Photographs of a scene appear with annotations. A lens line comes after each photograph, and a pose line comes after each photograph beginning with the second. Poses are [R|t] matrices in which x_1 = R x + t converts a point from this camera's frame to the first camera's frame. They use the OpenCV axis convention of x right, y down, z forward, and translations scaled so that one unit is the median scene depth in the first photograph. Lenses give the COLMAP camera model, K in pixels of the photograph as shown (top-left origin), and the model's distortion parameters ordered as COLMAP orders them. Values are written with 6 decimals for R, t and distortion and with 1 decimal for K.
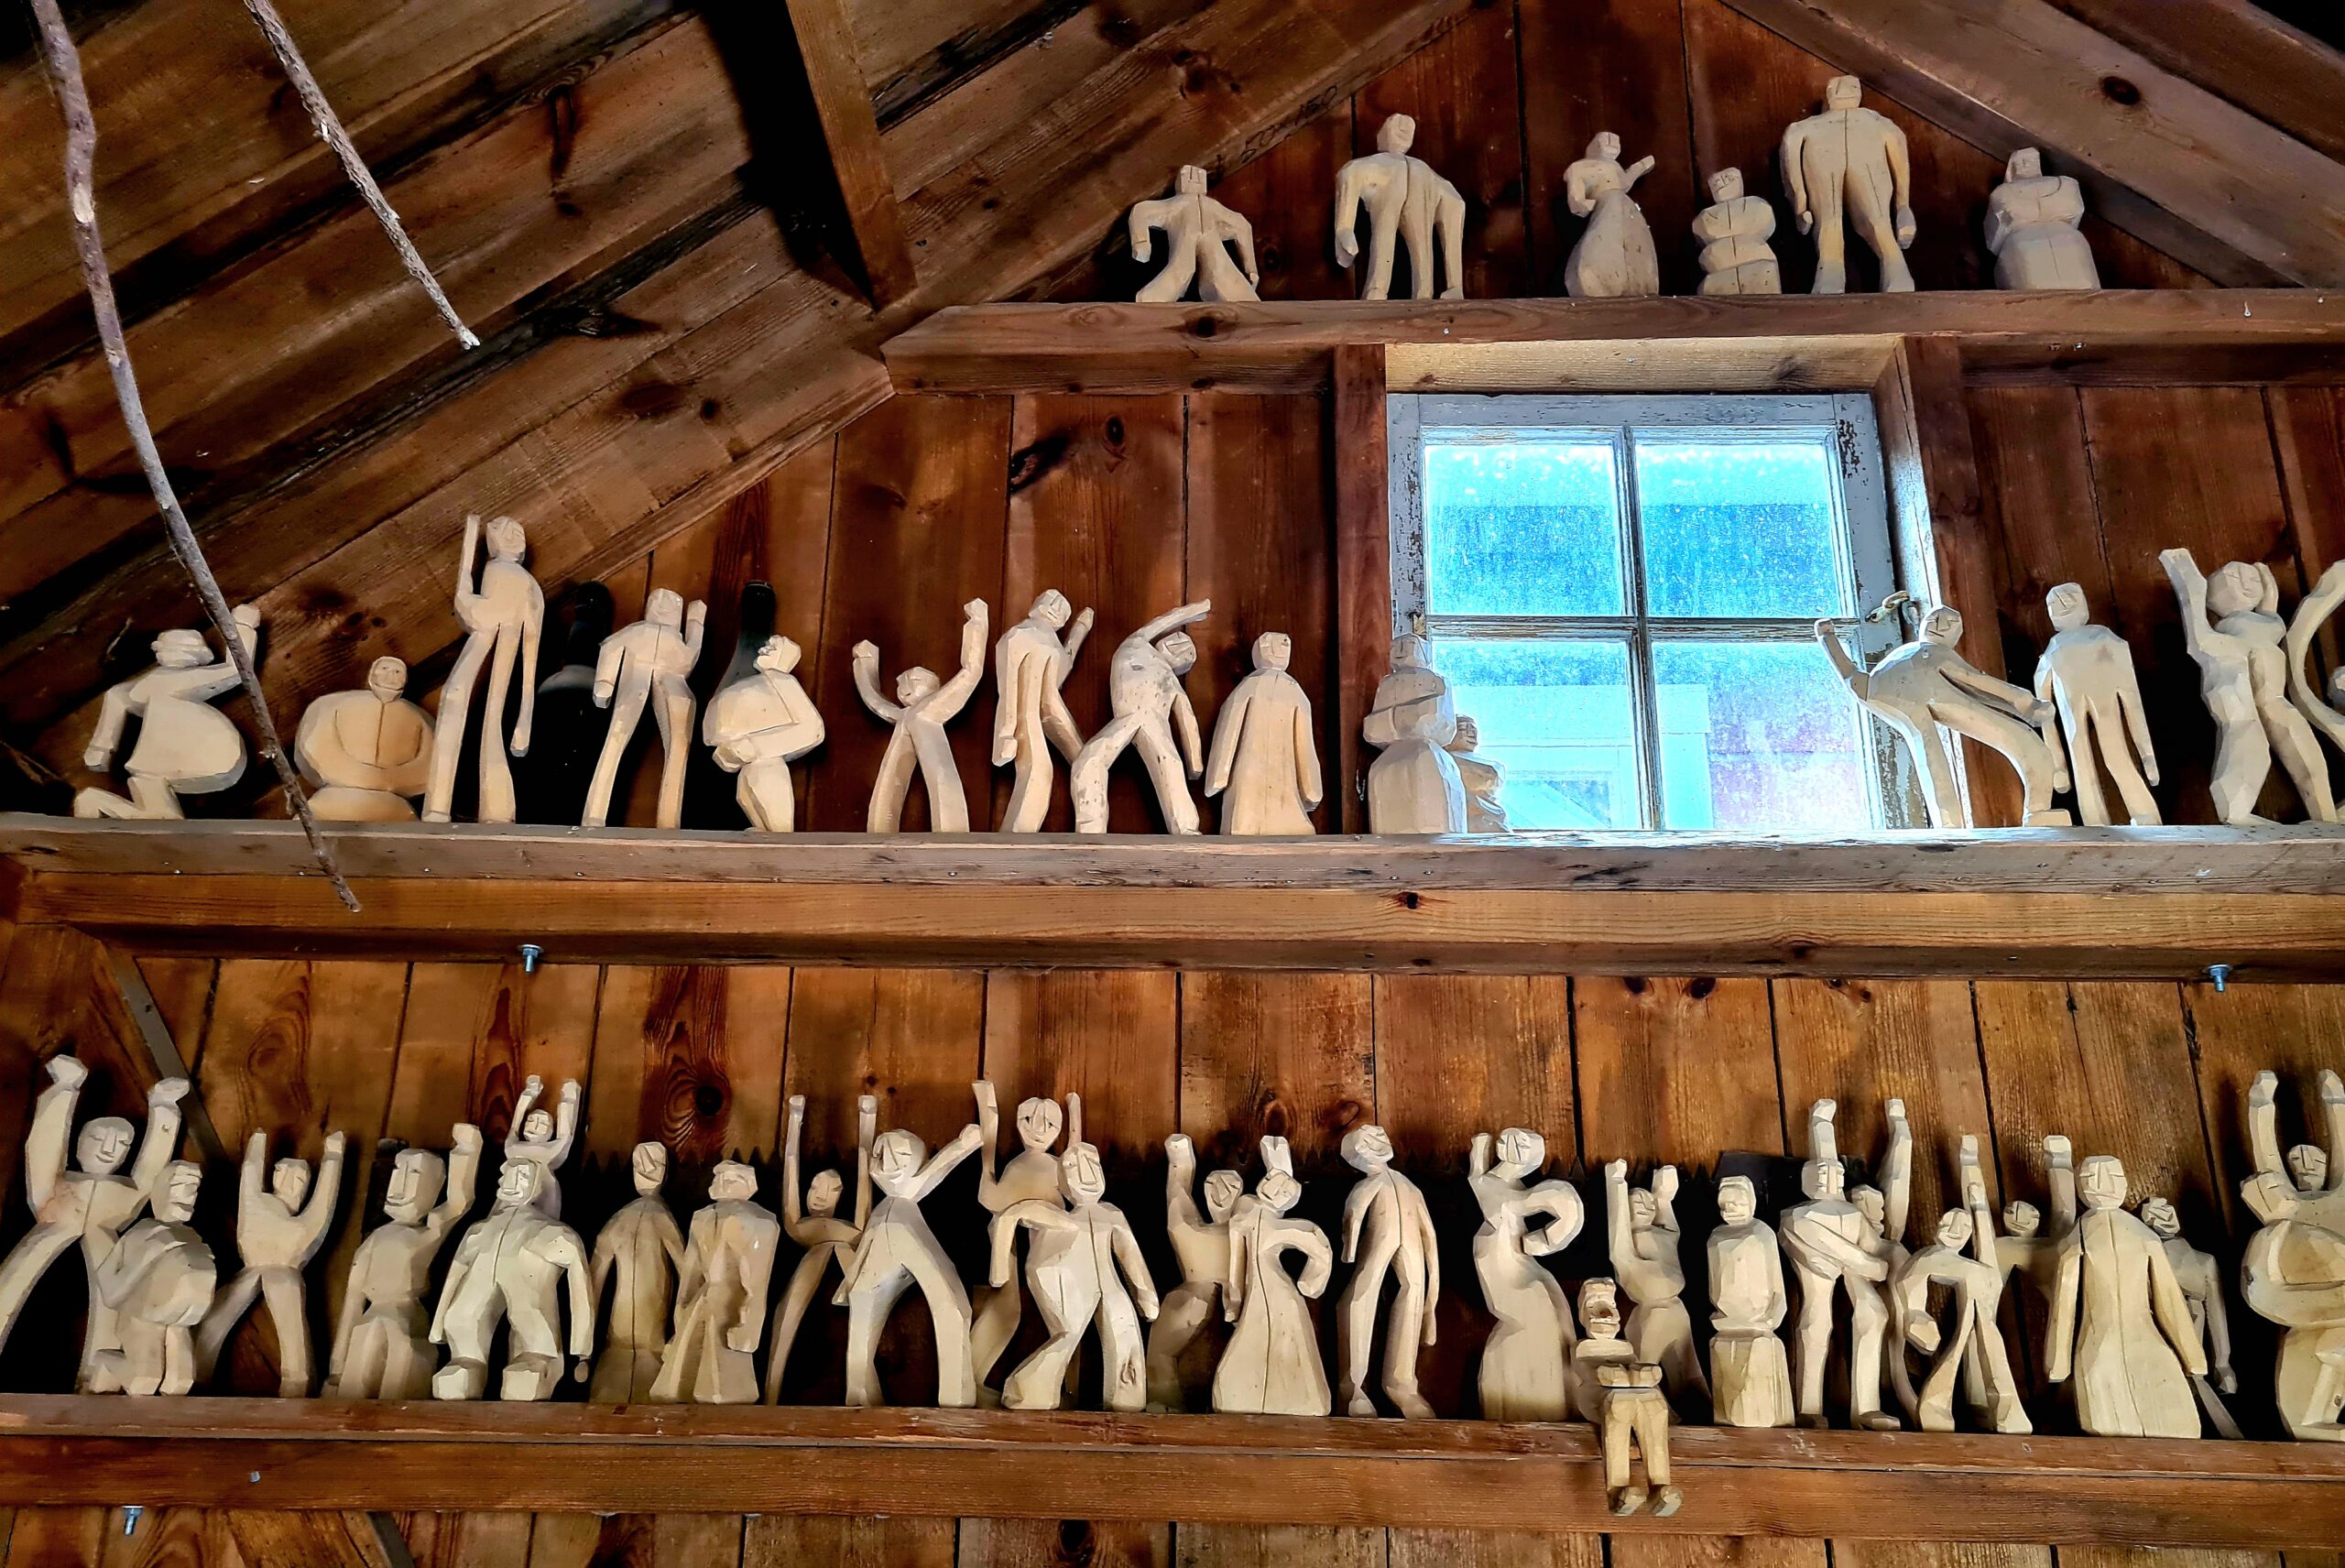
lens RADIAL K [[1799.2, 0, 1165.5], [0, 1799.2, 890.3], [0, 0, 1]] dist [0.053675, -0.006050]
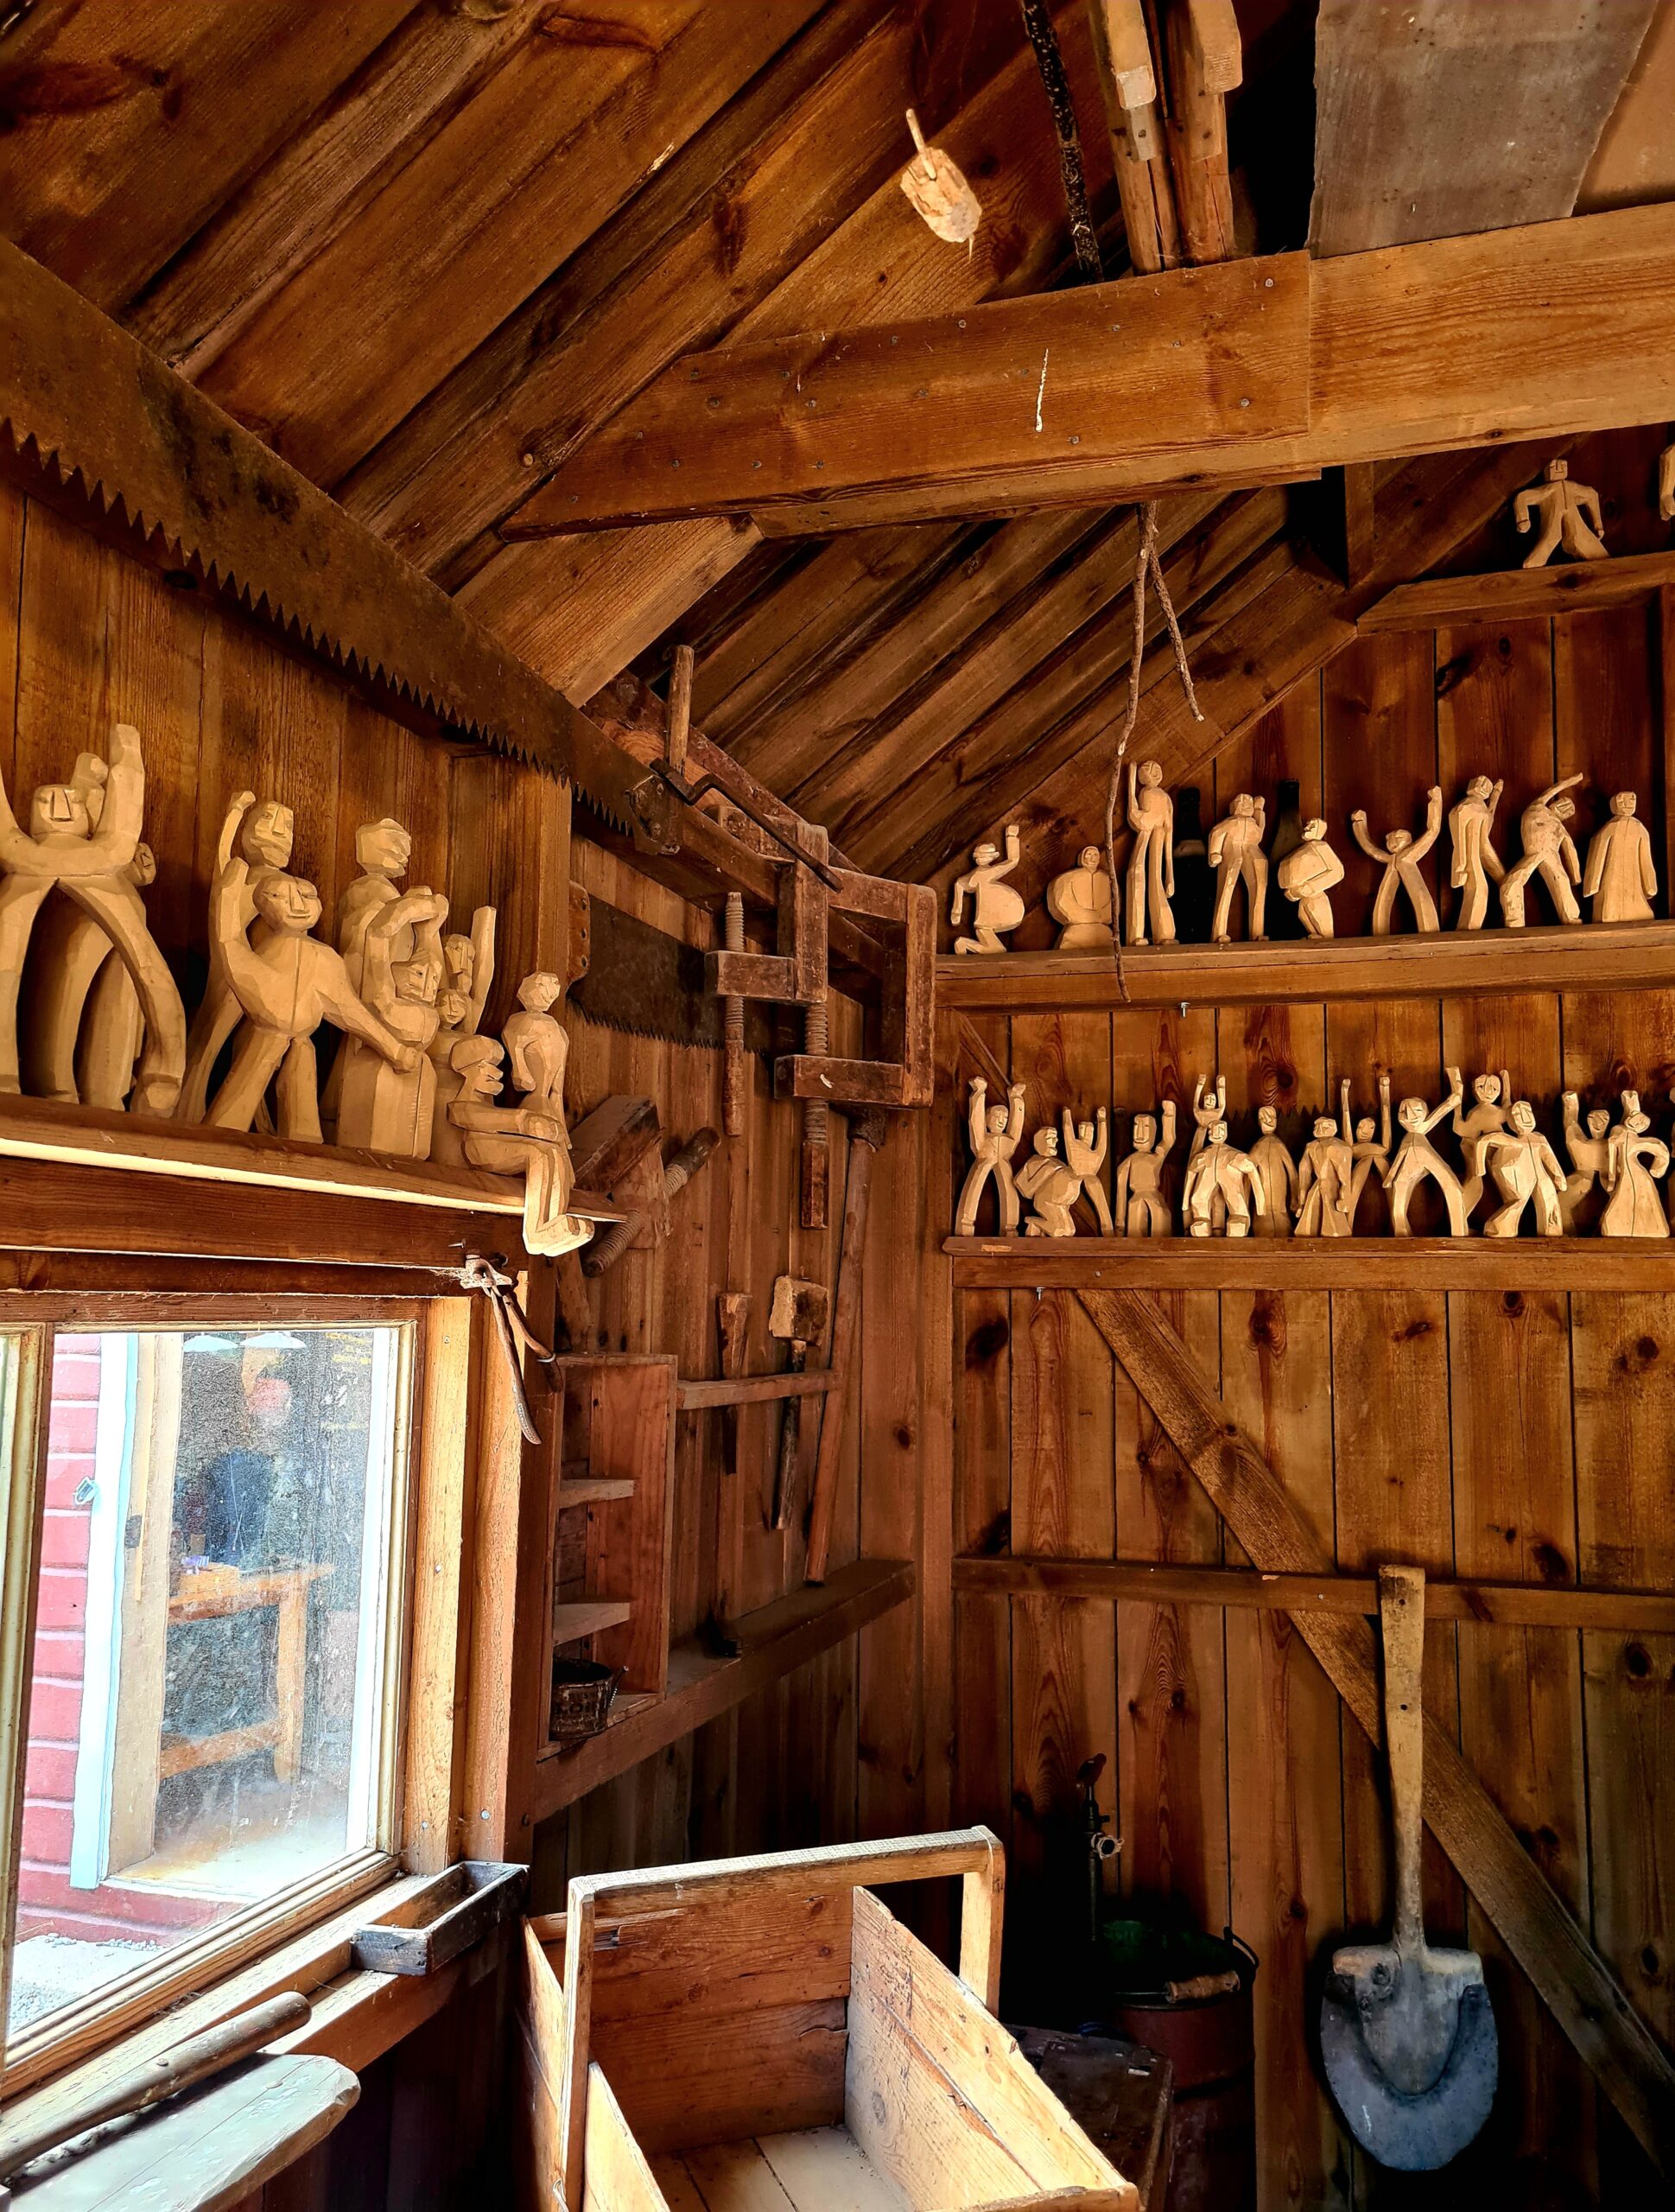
lens RADIAL K [[1764.8, 0, 842.8], [0, 1764.8, 1179.2], [0, 0, 1]] dist [0.044601, -0.004316]
pose [[0.963968, -0.031079, -0.264195, -0.219188], [0.093855, 0.969020, 0.228455, -0.245872], [0.248910, -0.245019, 0.937022, -0.846535]]
